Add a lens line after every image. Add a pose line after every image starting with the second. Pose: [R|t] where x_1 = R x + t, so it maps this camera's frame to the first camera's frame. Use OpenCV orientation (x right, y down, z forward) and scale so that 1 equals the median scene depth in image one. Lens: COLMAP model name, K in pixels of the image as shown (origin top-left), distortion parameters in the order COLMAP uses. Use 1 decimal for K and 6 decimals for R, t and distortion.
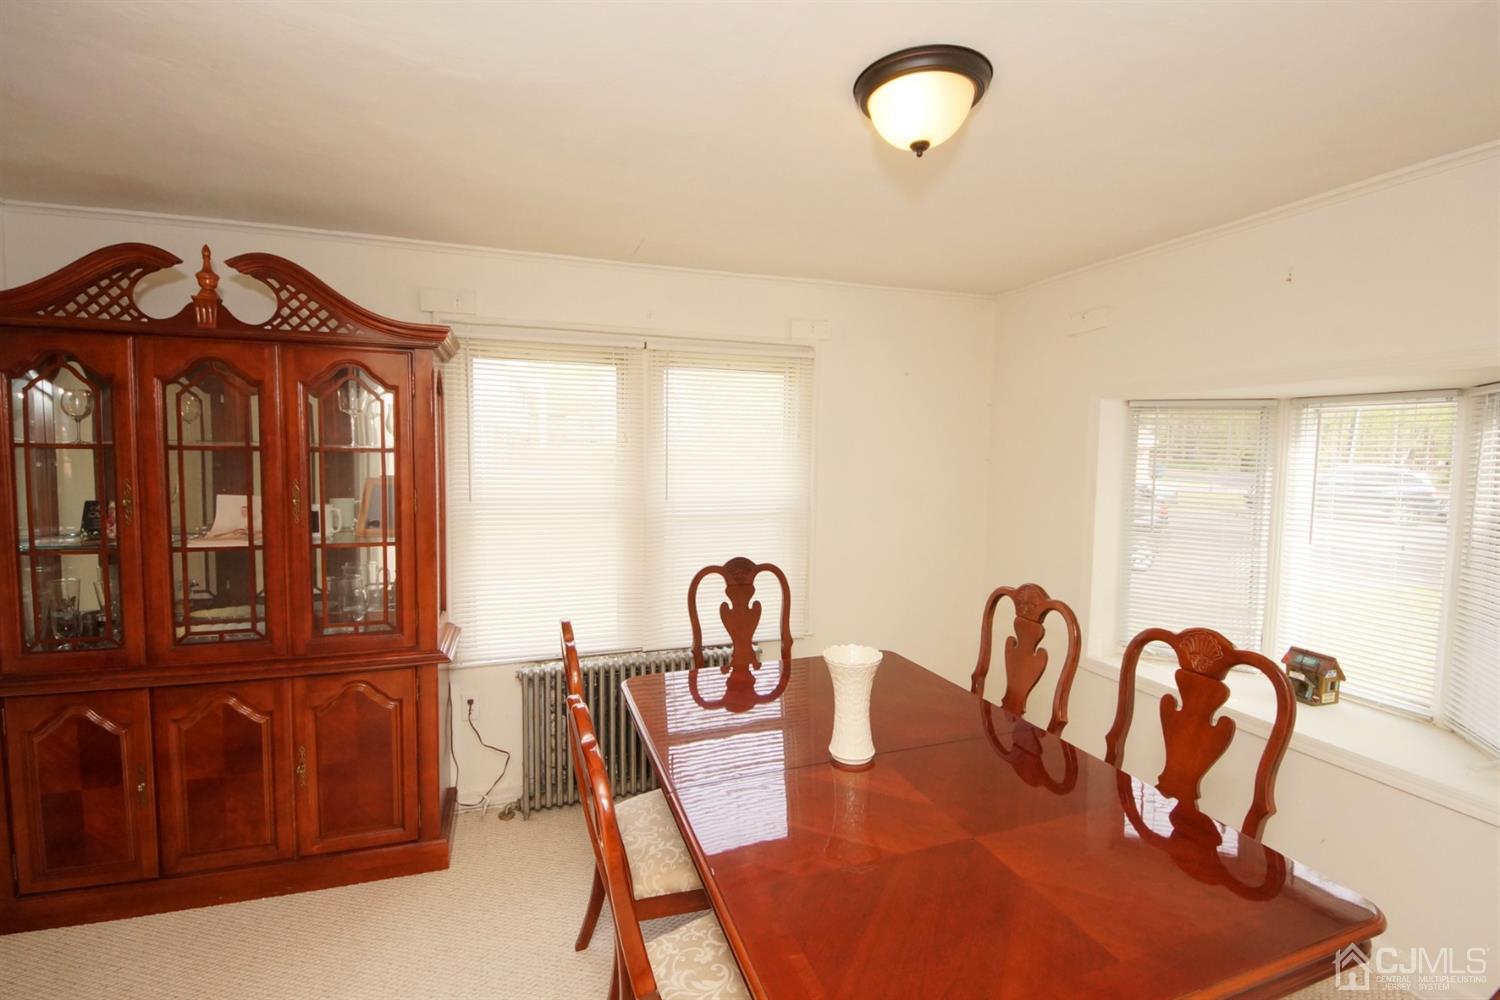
lens RADIAL K [[648.4, 0, 740.9], [0, 648.4, 497.8], [0, 0, 1]] dist [-0.014326, -0.000179]
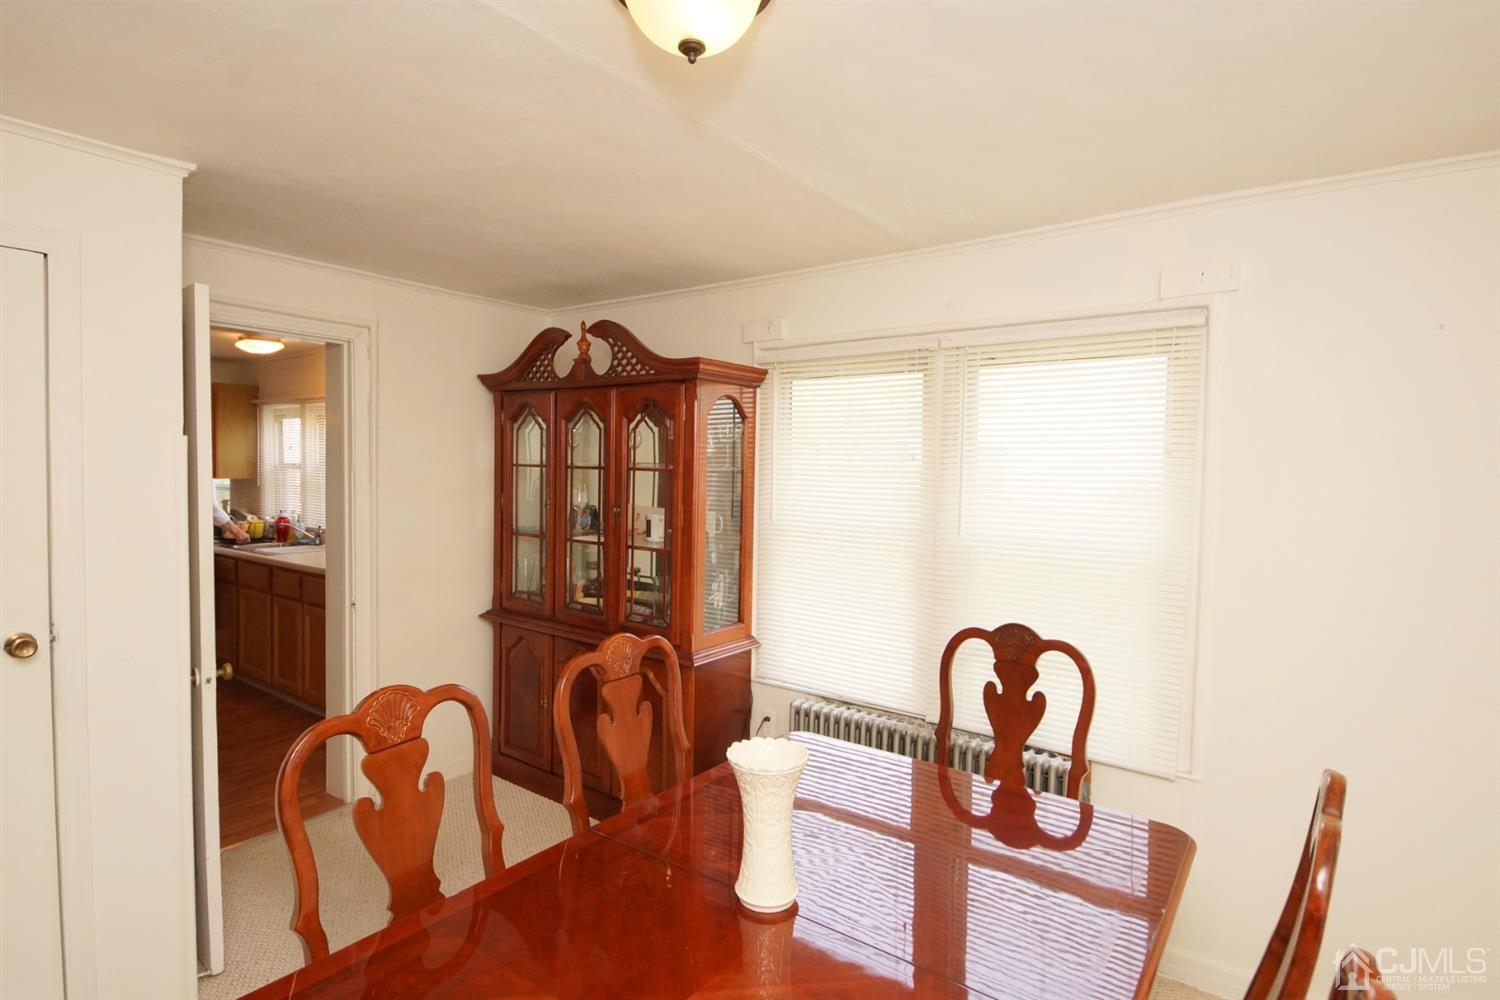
lens RADIAL K [[711.3, 0, 755.1], [0, 711.3, 499.5], [0, 0, 1]] dist [0.050253, -0.041350]
pose [[0.582920, 0.033843, -0.811825, 0.585787], [-0.072579, 0.997307, -0.010539, -0.018574], [0.809282, 0.065065, 0.583806, 0.380926]]
